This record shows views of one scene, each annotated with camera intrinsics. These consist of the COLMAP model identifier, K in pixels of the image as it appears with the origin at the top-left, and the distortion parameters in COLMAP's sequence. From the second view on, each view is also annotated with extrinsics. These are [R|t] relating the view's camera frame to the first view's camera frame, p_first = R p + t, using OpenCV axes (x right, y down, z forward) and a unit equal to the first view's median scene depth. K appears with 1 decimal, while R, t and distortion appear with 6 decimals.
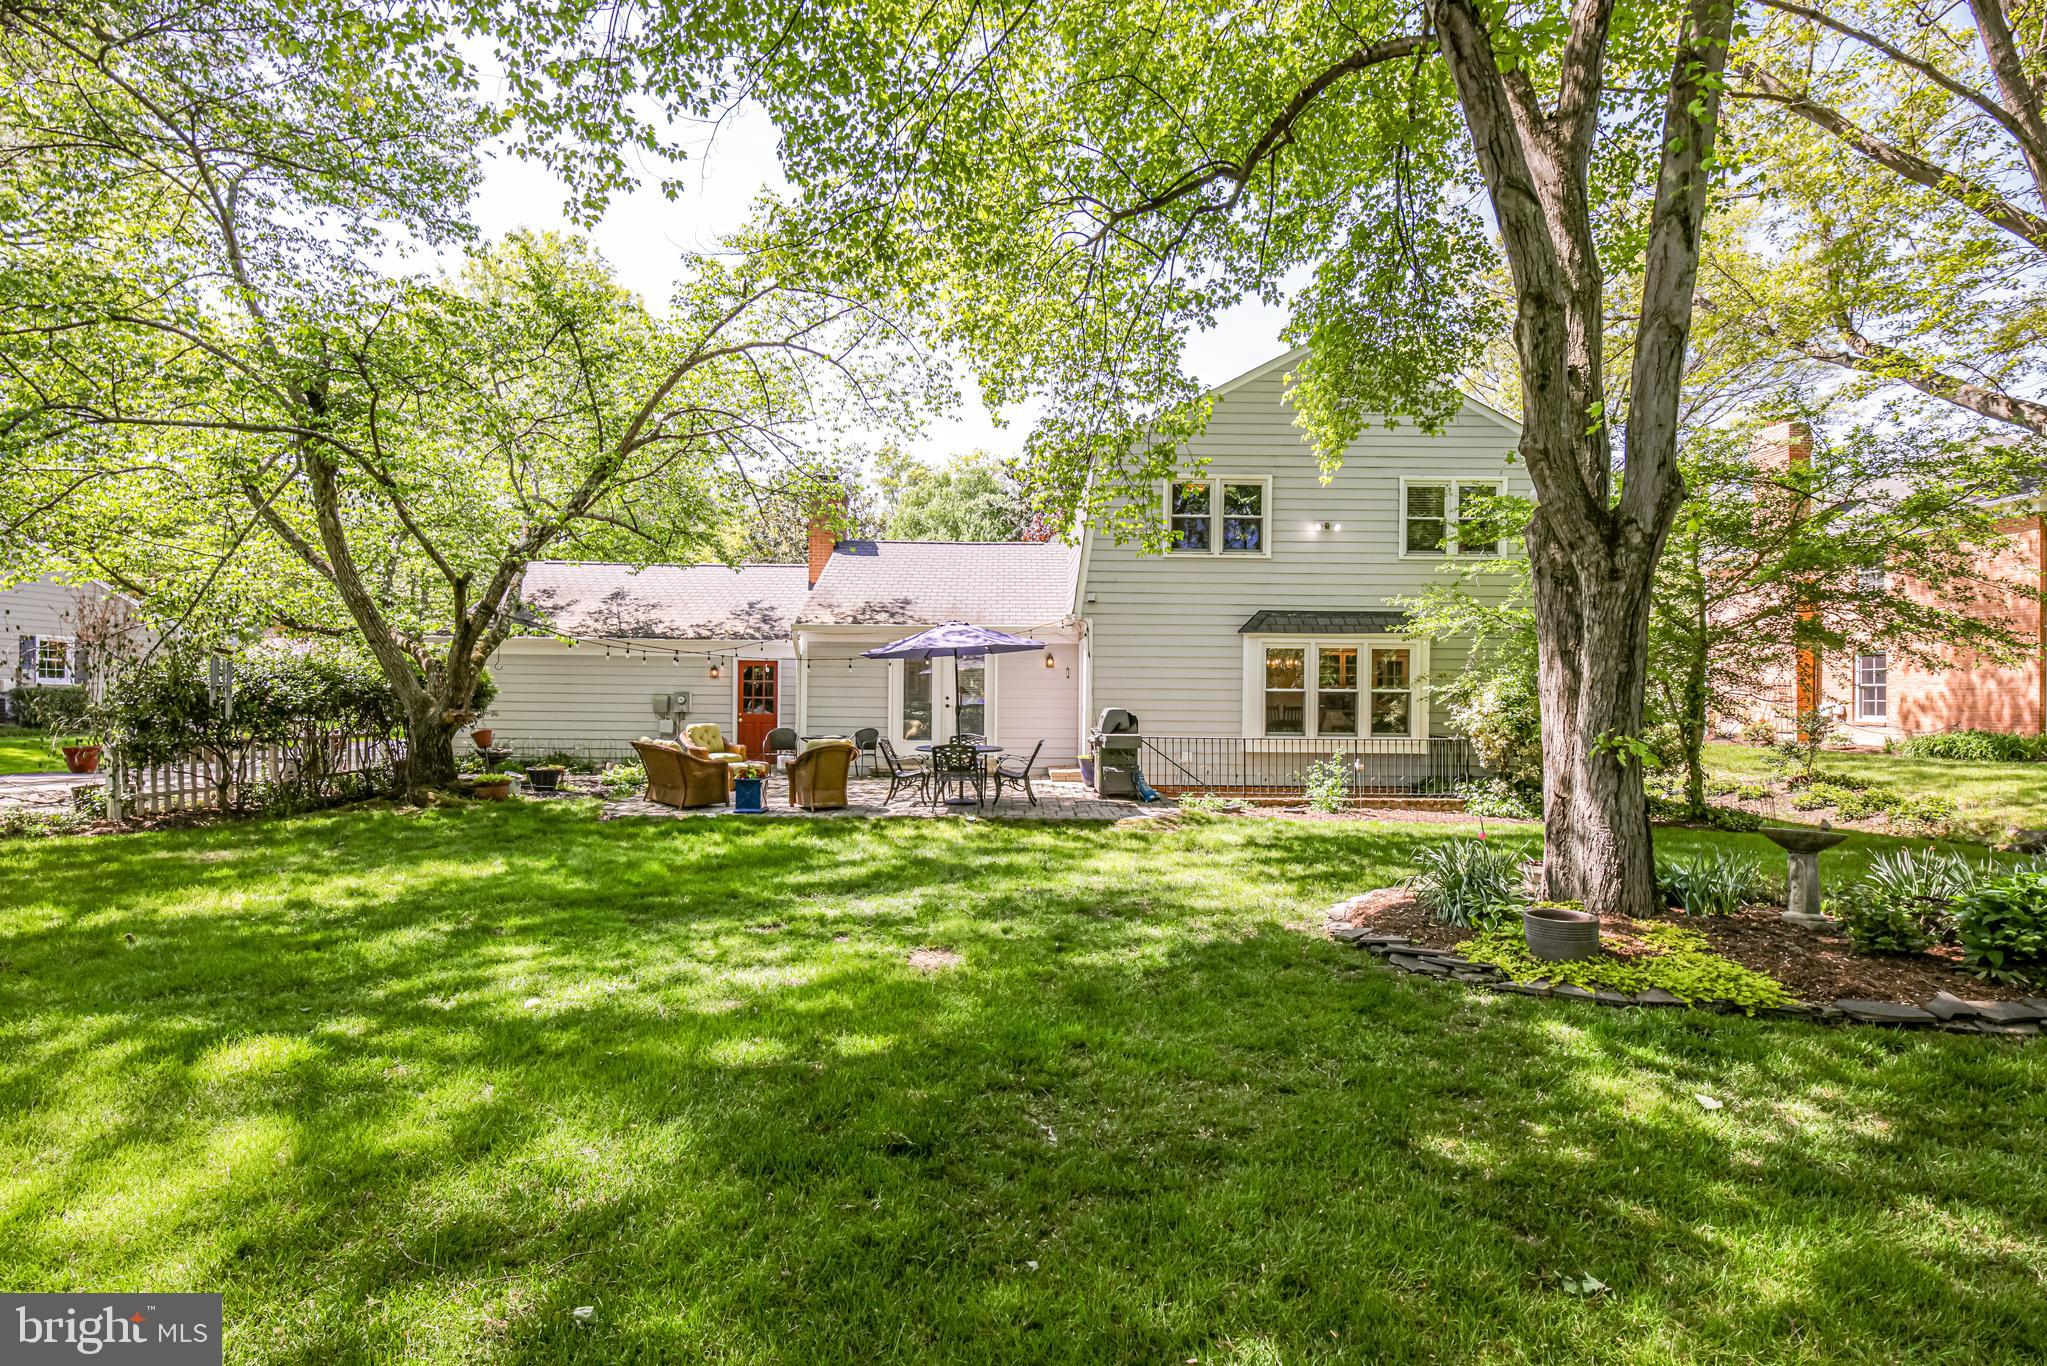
lens RADIAL K [[908.1, 0, 997.2], [0, 908.1, 690.0], [0, 0, 1]] dist [-0.018921, 0.000001]
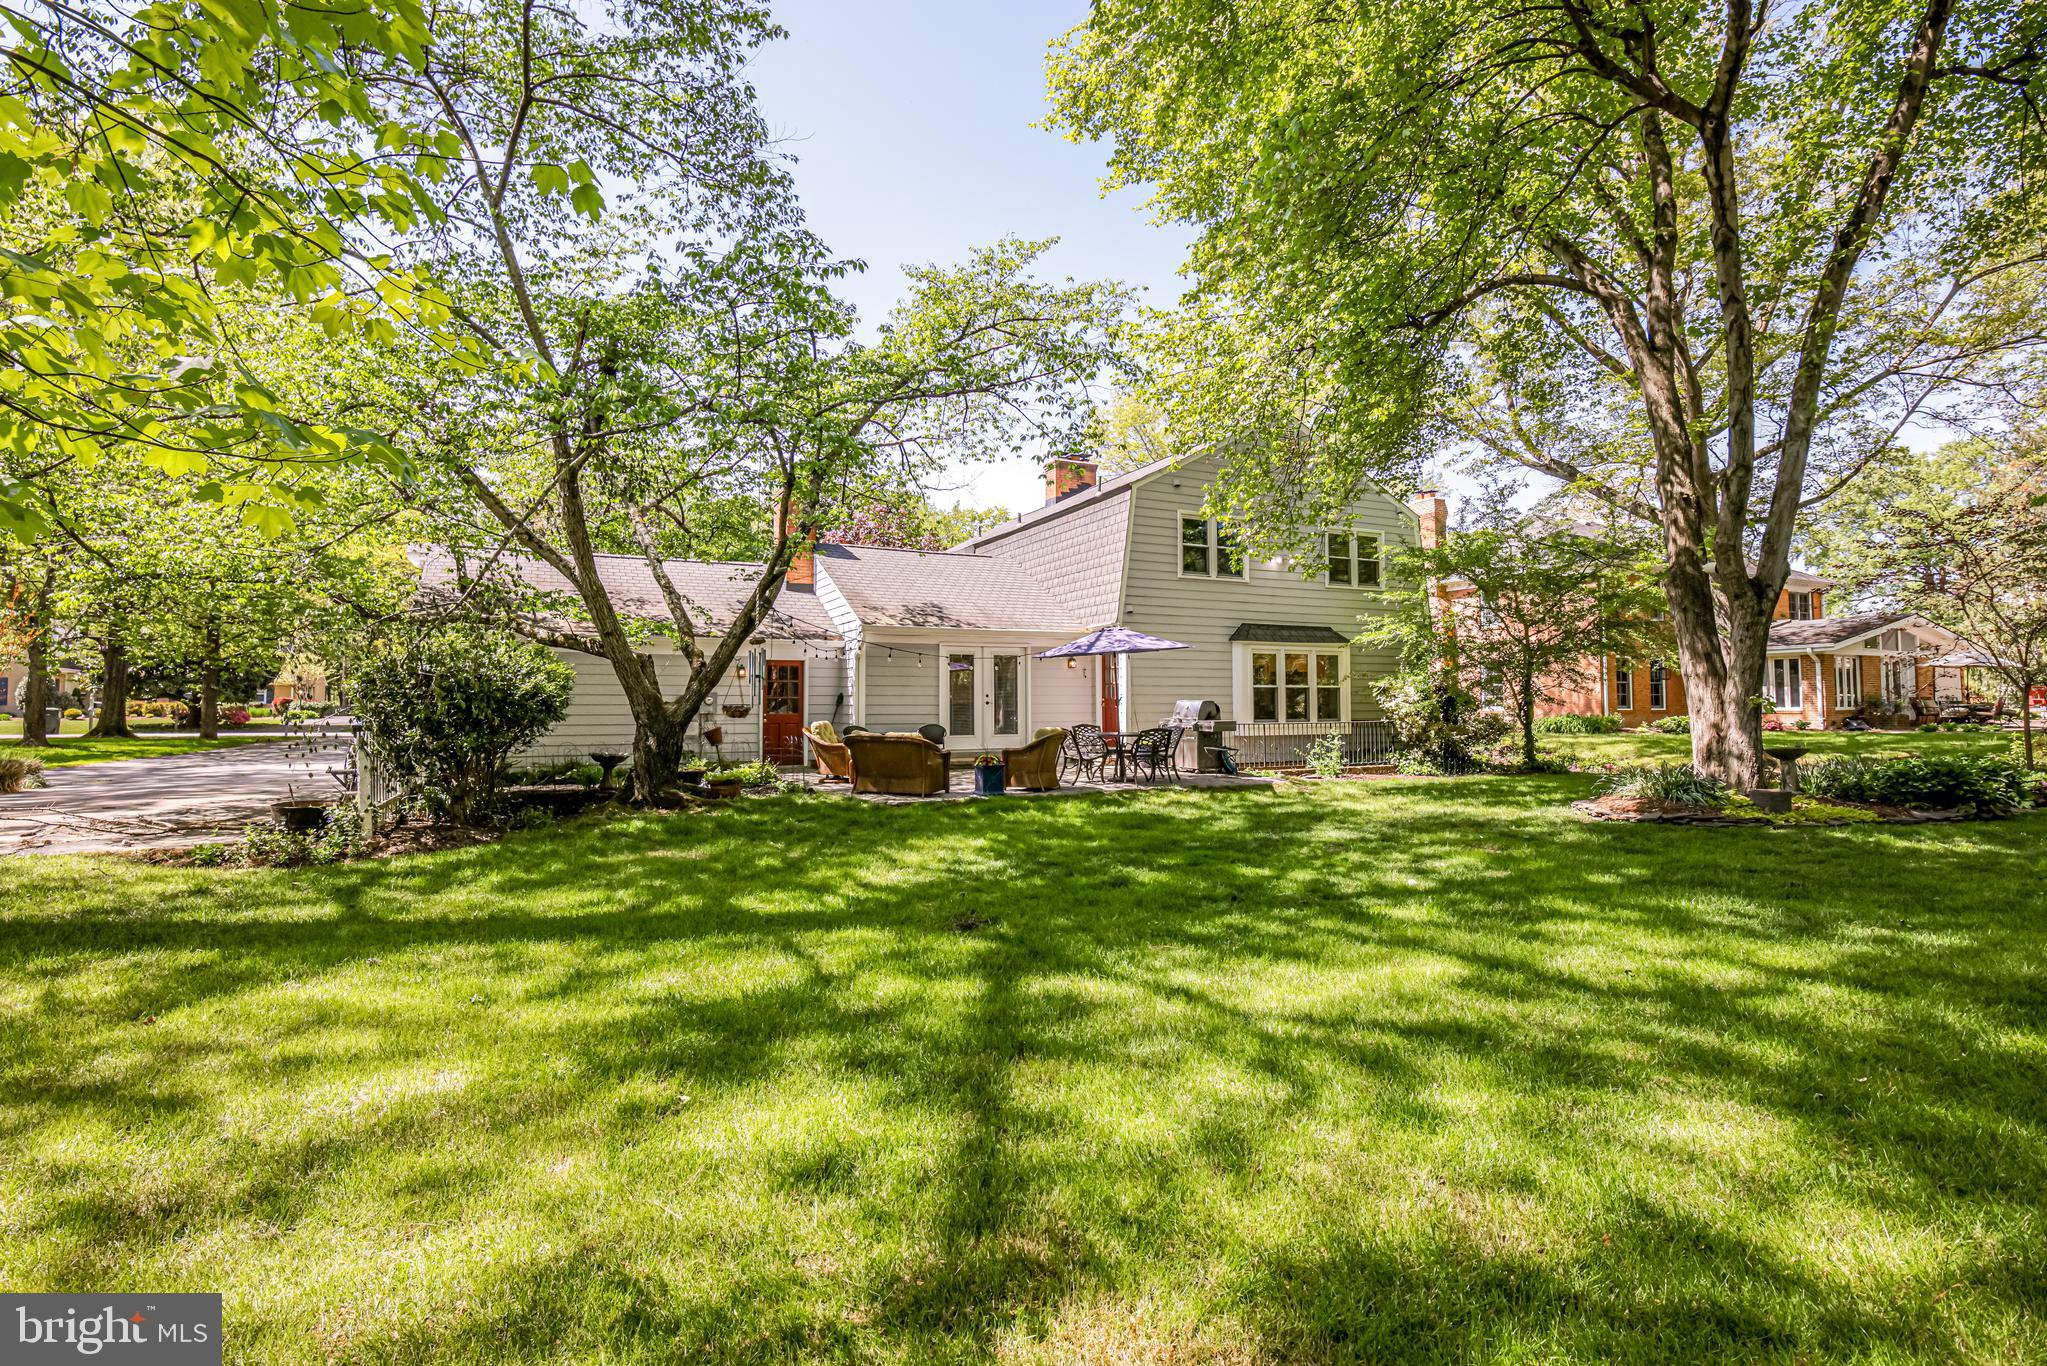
lens RADIAL K [[958.4, 0, 1023.5], [0, 958.4, 683.0], [0, 0, 1]] dist [-0.000018, 0.000004]
pose [[0.894524, -0.001338, 0.447019, -0.584004], [0.006718, 0.999923, -0.010449, 0.006935], [-0.446970, 0.012350, 0.894464, -0.054946]]
